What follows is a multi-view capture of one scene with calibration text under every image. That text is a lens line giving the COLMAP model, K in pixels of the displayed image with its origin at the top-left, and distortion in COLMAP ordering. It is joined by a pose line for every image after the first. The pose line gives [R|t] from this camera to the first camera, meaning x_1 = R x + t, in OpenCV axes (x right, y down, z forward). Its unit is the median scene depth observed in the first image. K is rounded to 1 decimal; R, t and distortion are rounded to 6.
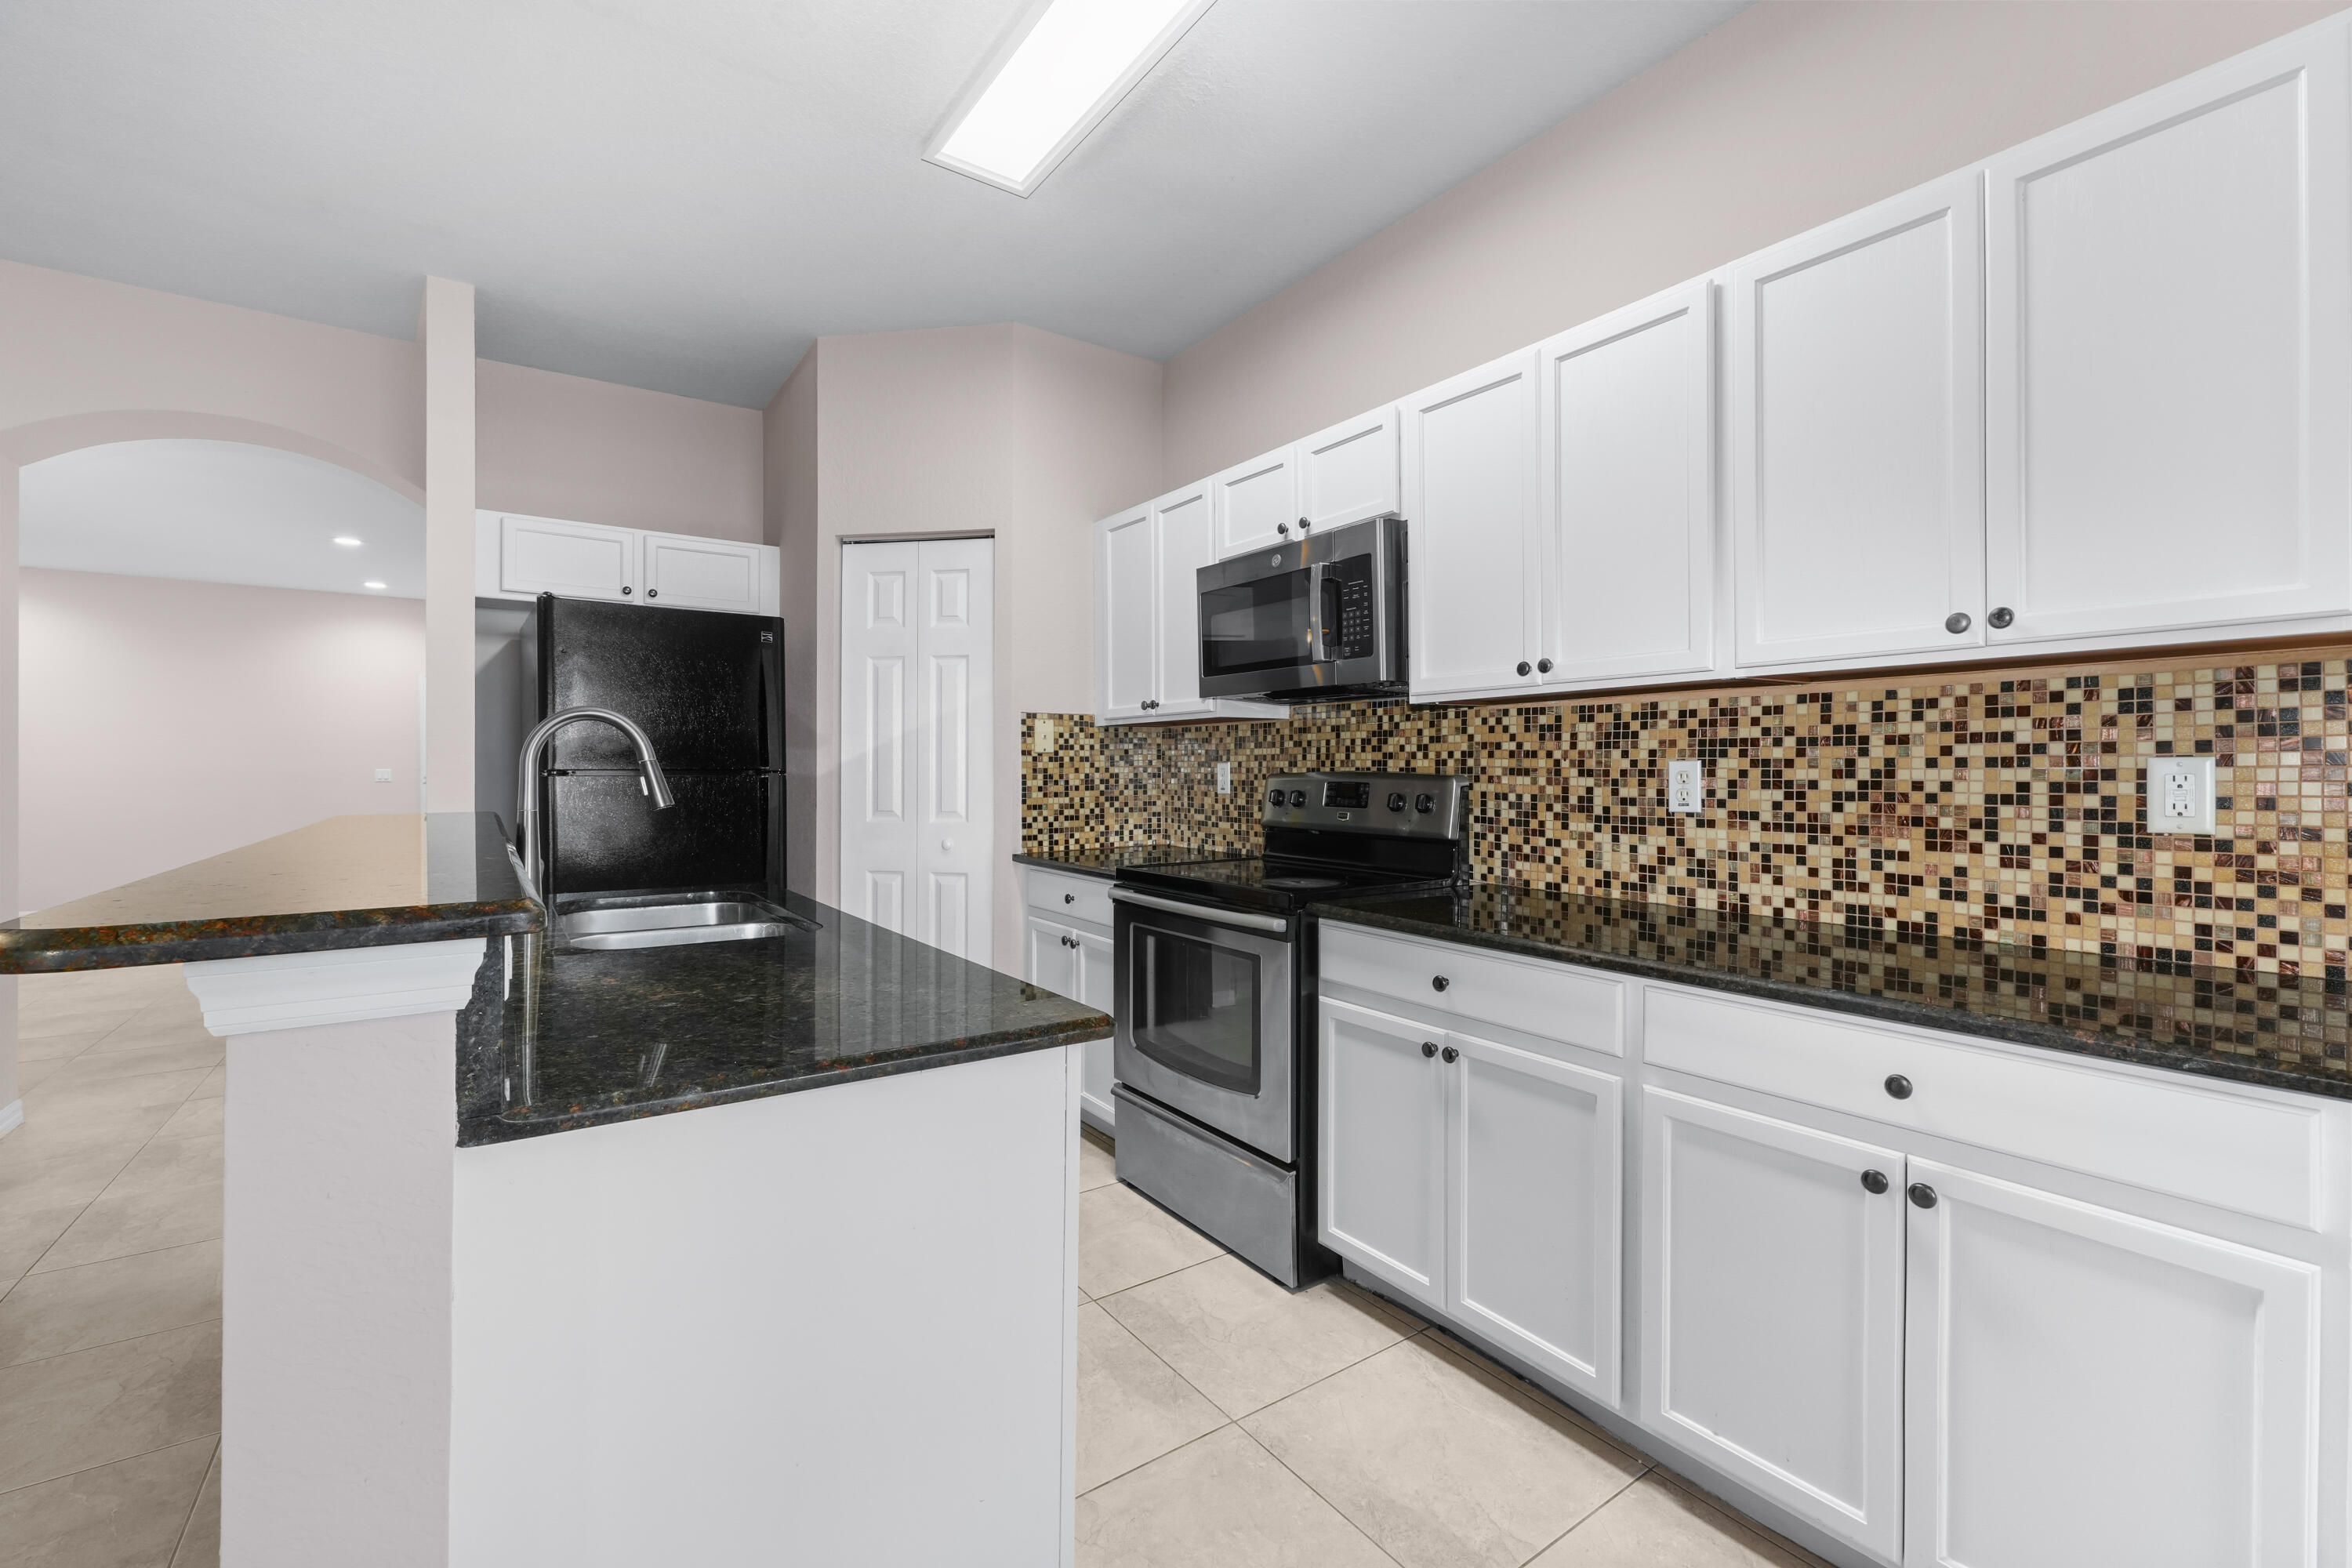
lens RADIAL K [[971.0, 0, 1169.0], [0, 971.0, 773.0], [0, 0, 1]] dist [-0.013336, -0.000957]
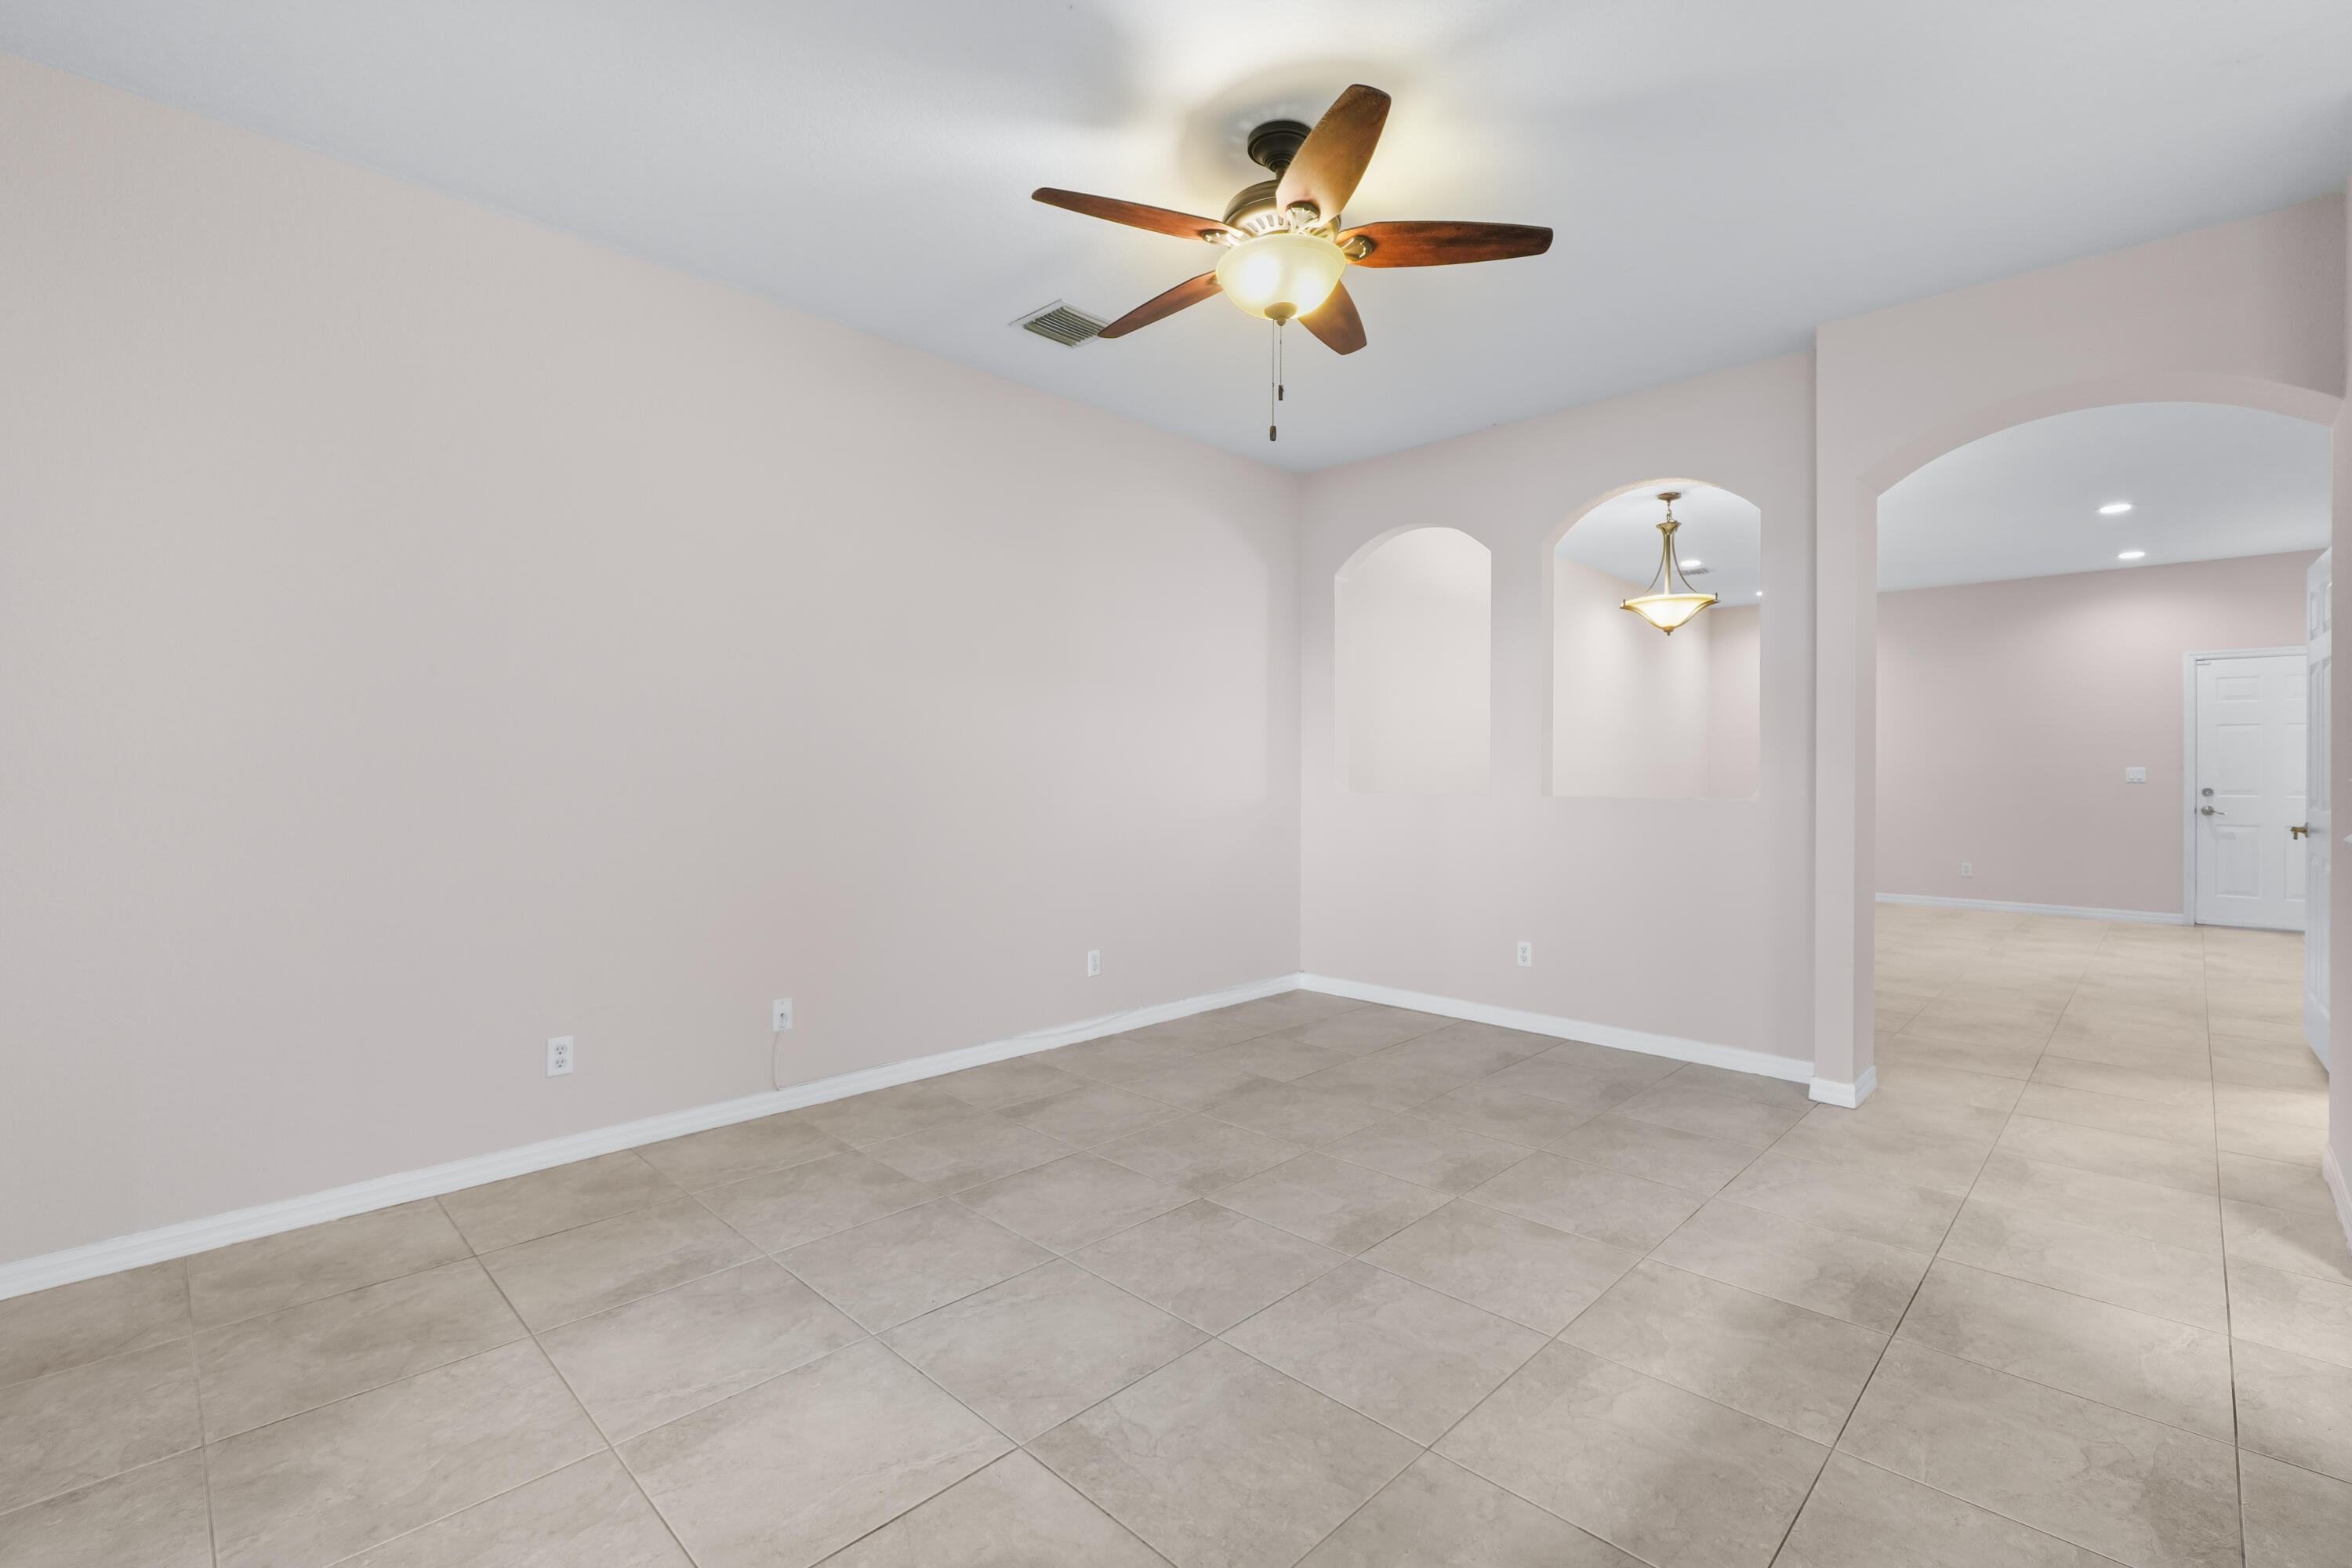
lens RADIAL K [[1021.1, 0, 1192.1], [0, 1021.1, 771.5], [0, 0, 1]] dist [0.000472, 0.000087]
pose [[0.199309, 0.003803, -0.979929, -0.345199], [-0.003822, 0.999988, 0.003103, -0.002951], [0.979929, 0.003126, 0.199321, -0.034899]]
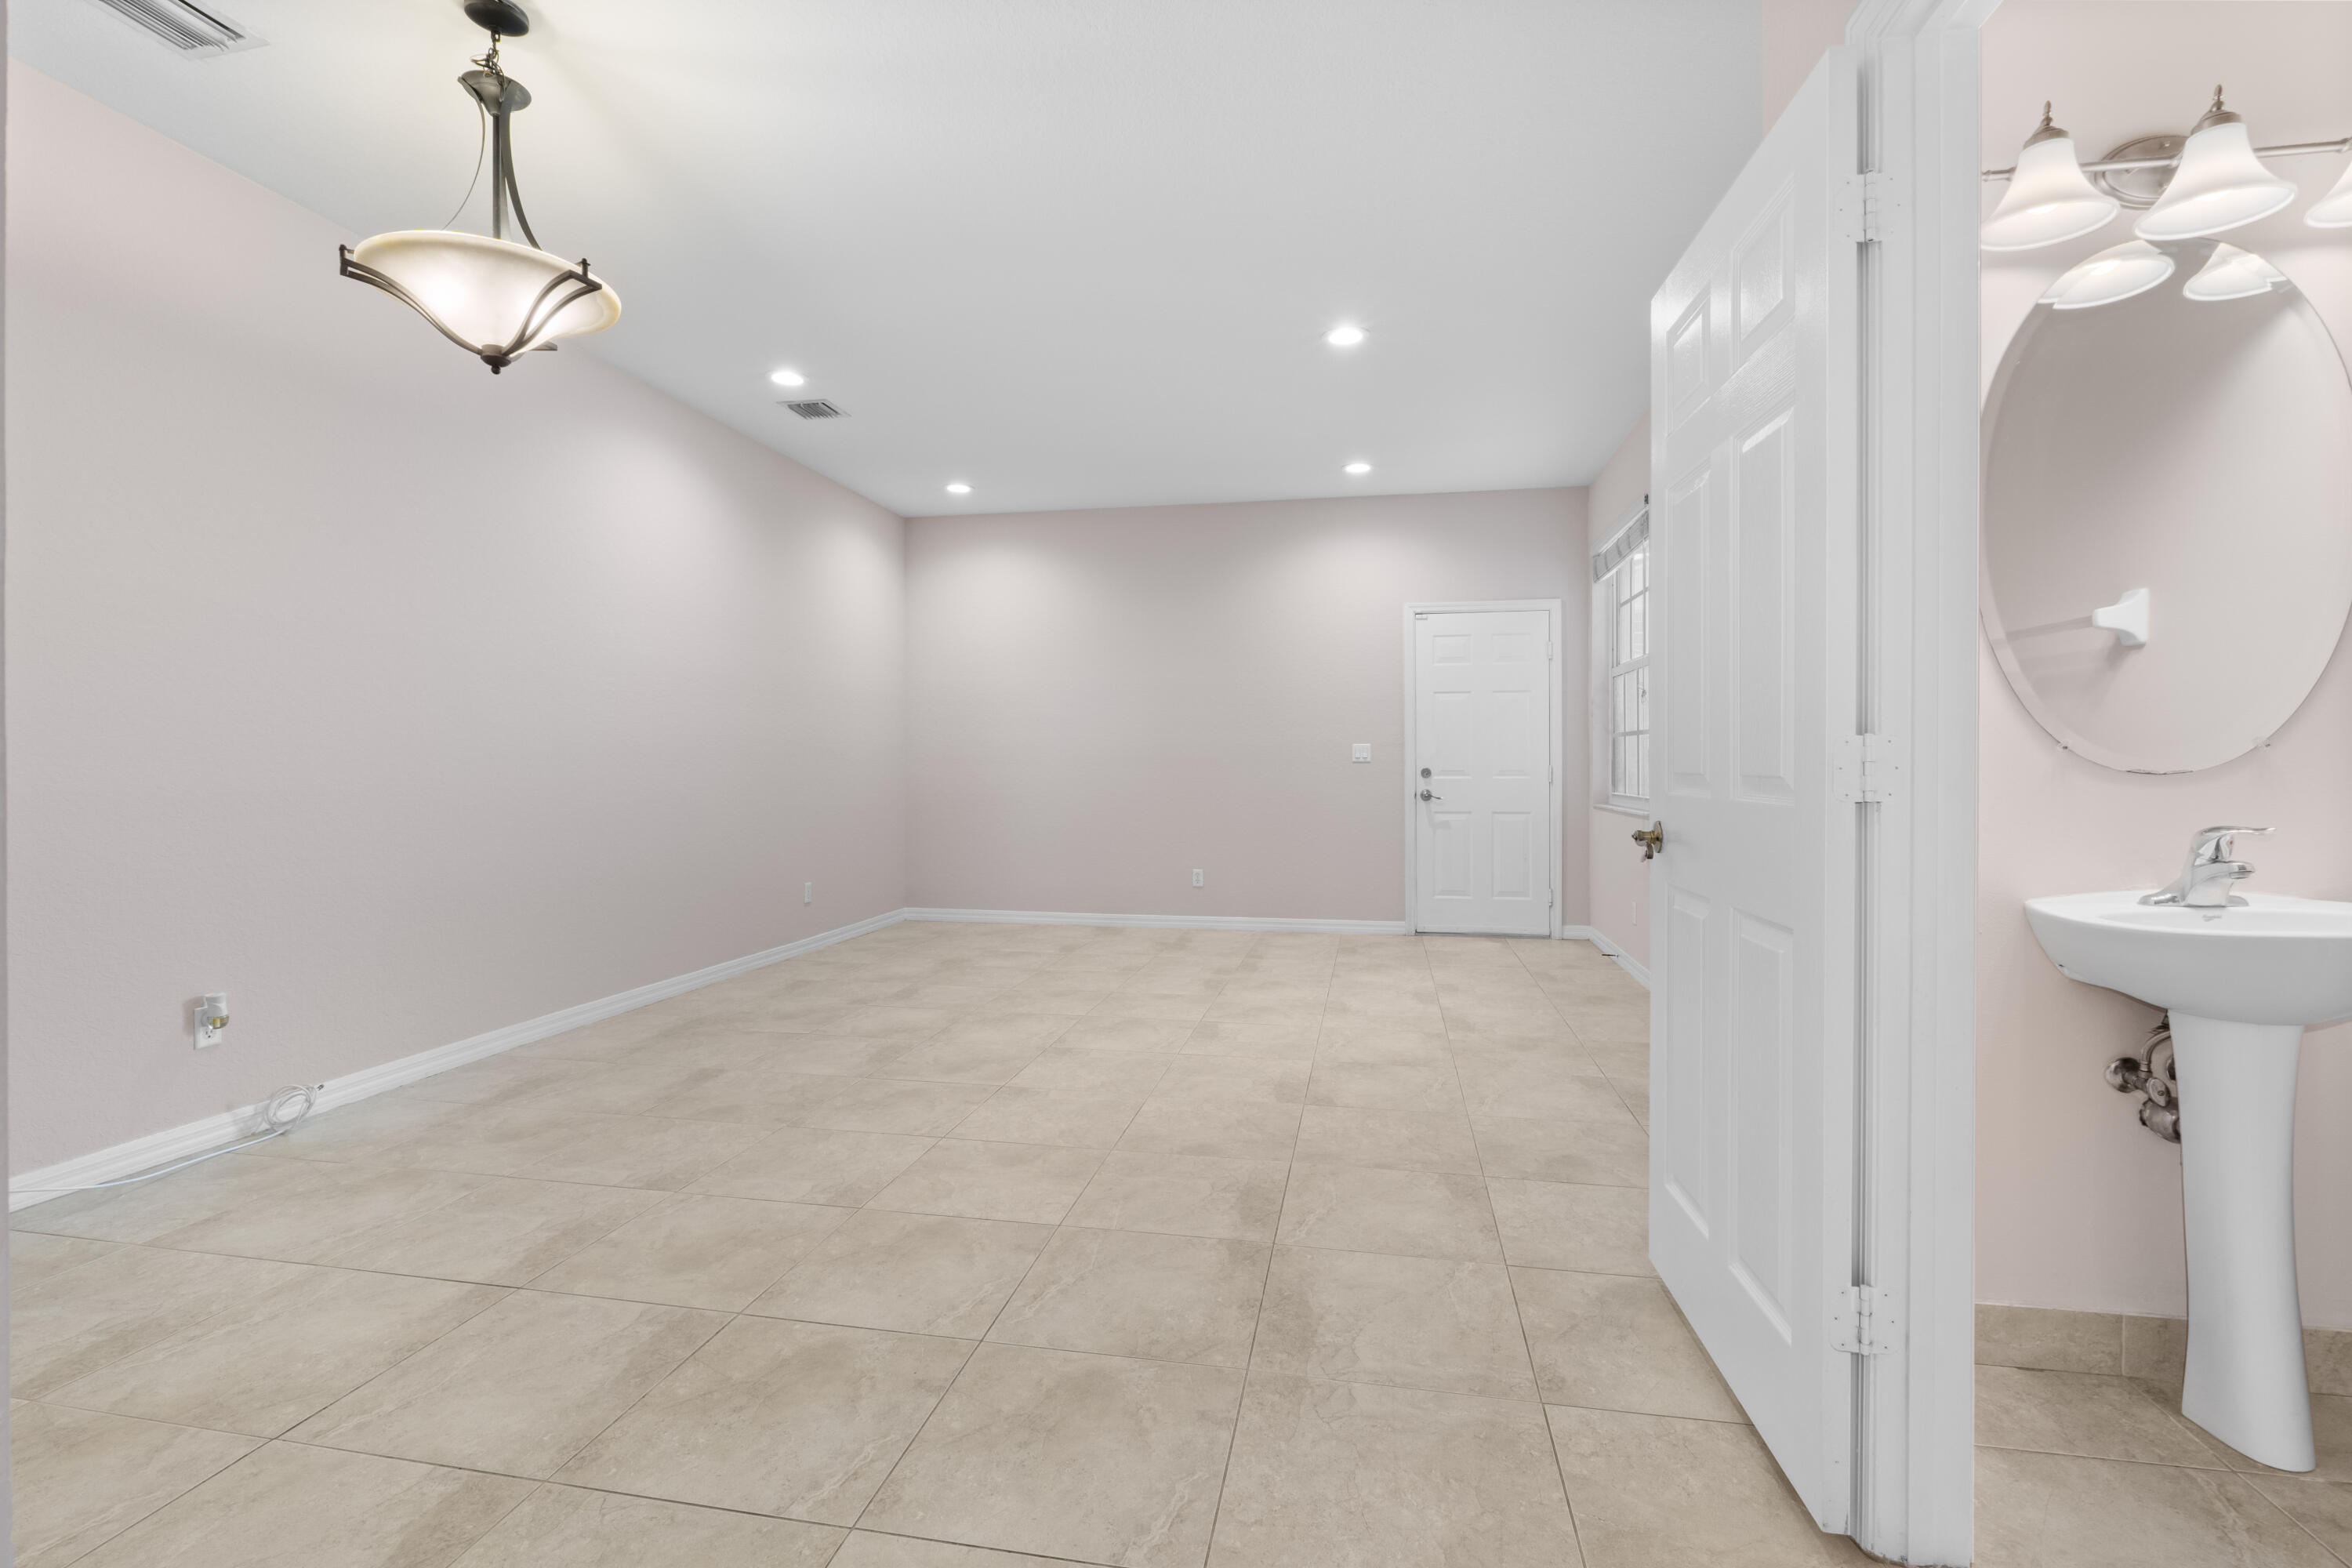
lens RADIAL K [[1021.1, 0, 1182.5], [0, 1021.1, 766.0], [0, 0, 1]] dist [0.000472, 0.000087]
pose [[0.710303, 0.002972, -0.703889, -1.512965], [-0.002640, 0.999995, 0.001558, 0.041799], [0.703891, 0.000752, 0.710308, 1.500526]]
